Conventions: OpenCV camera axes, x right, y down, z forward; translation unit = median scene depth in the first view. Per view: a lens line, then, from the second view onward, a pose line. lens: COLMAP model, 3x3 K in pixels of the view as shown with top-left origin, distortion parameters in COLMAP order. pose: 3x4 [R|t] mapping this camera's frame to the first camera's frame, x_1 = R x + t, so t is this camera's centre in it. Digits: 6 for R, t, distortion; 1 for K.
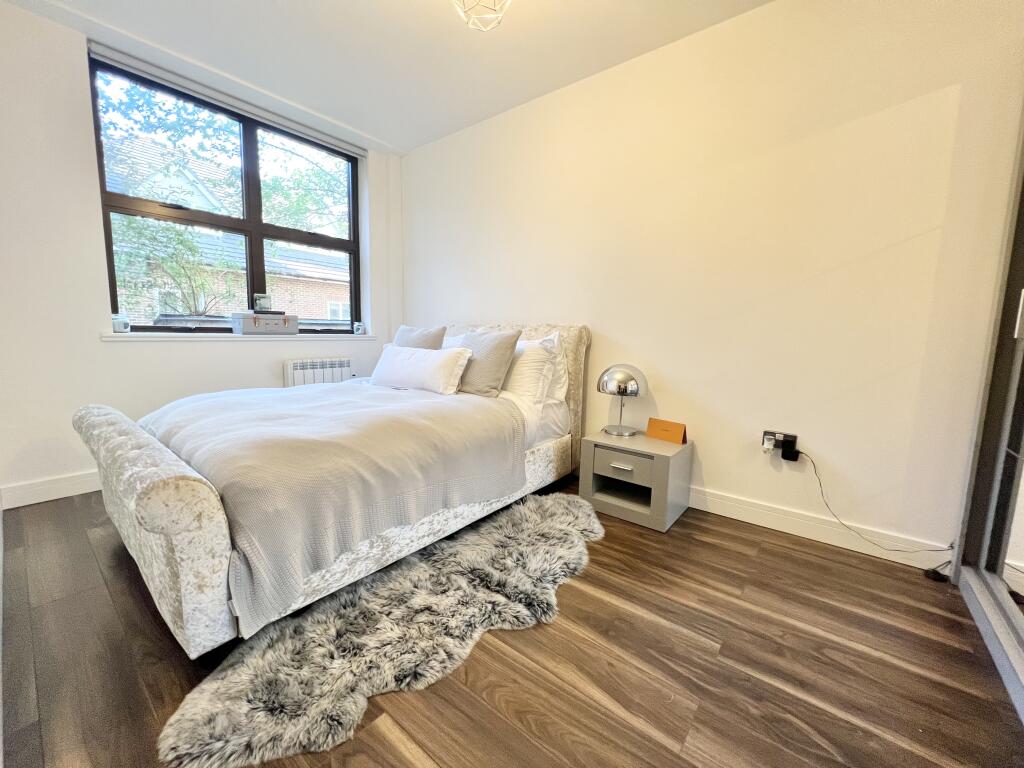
lens RADIAL K [[409.6, 0, 510.0], [0, 409.6, 380.5], [0, 0, 1]] dist [0.000862, -0.000615]
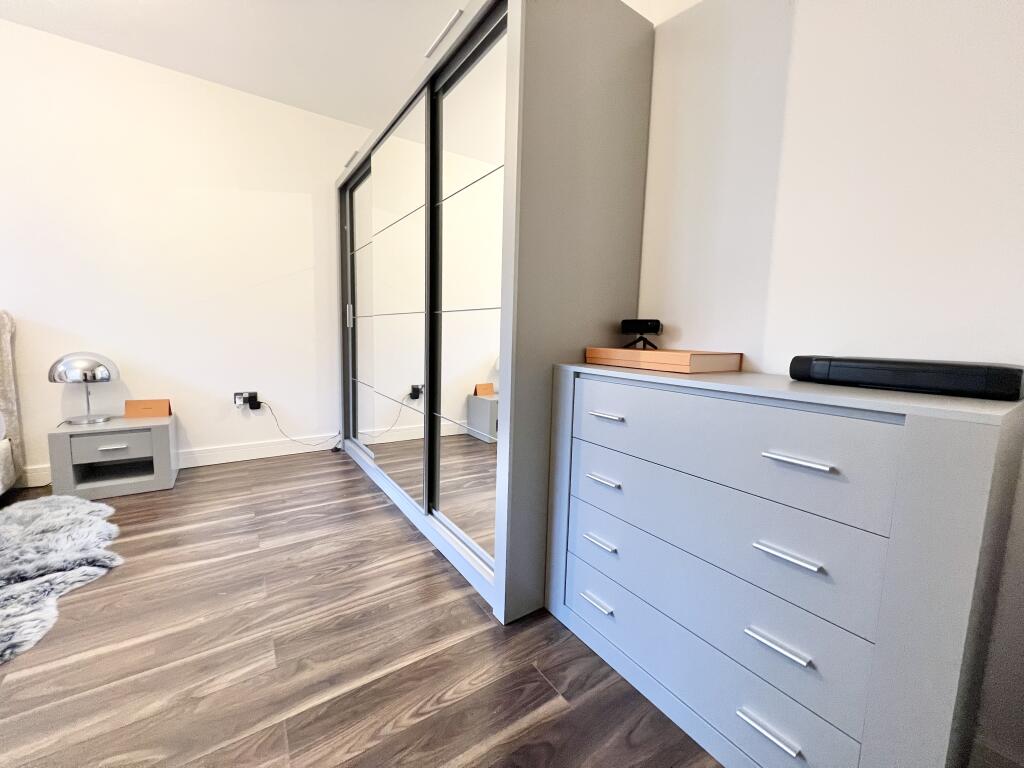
lens RADIAL K [[409.6, 0, 511.3], [0, 409.6, 381.1], [0, 0, 1]] dist [0.000862, -0.000615]
pose [[0.288913, -0.122202, 0.949524, -0.504520], [0.091375, 0.990812, 0.099713, 0.035023], [-0.952985, 0.057954, 0.297425, -0.373934]]
